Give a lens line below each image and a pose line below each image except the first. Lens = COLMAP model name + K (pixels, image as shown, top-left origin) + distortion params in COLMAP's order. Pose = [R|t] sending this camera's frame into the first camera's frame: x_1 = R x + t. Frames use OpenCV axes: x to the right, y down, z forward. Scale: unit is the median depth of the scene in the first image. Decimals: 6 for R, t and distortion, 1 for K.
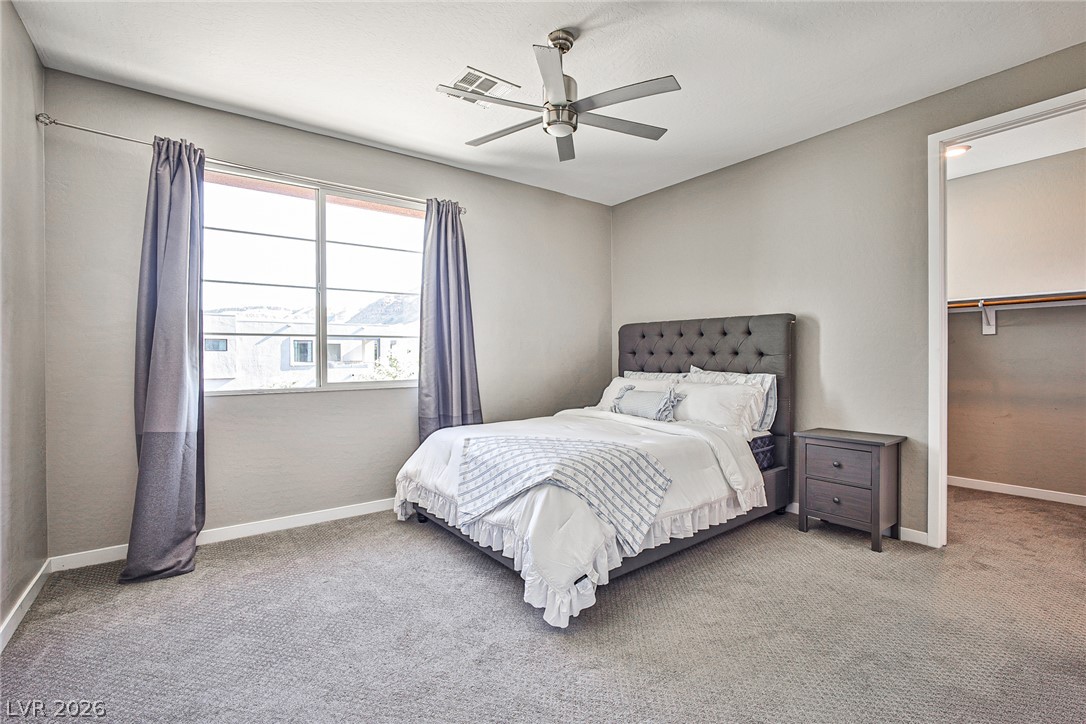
lens RADIAL K [[488.9, 0, 543.0], [0, 488.9, 362.0], [0, 0, 1]] dist [-0.030069, 0.000263]
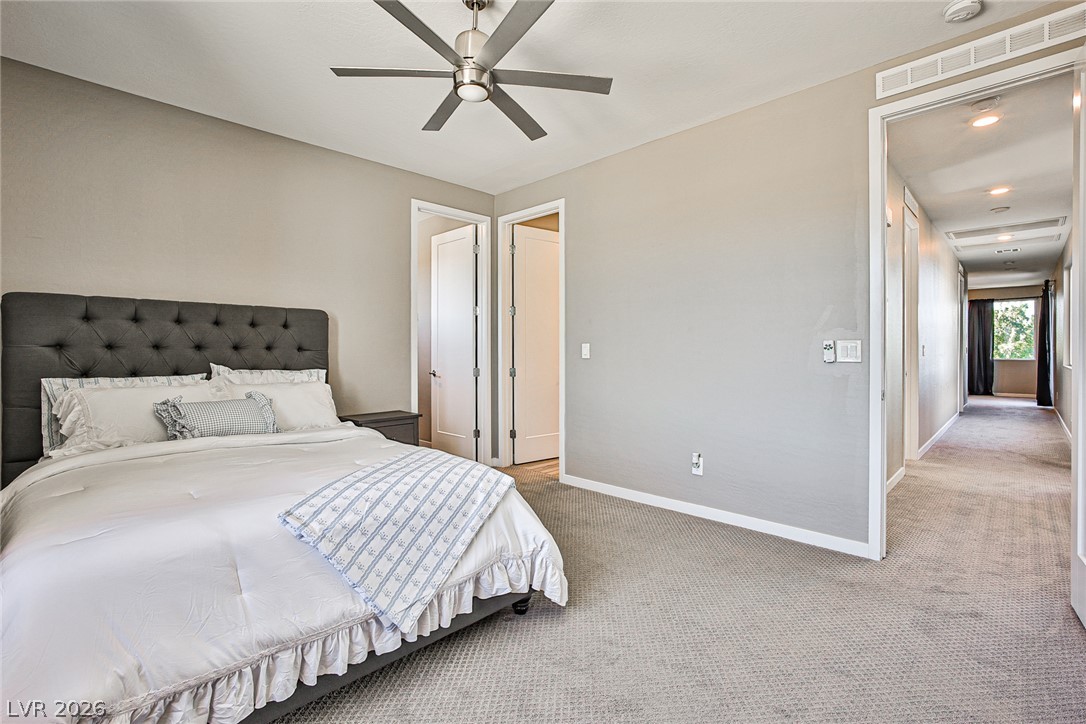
lens RADIAL K [[488.9, 0, 543.0], [0, 488.9, 362.0], [0, 0, 1]] dist [-0.030069, 0.000263]
pose [[-0.136298, -0.017721, 0.990509, -0.744796], [0.013922, 0.999707, 0.019801, -0.004734], [-0.990570, 0.016489, -0.136012, 0.874807]]
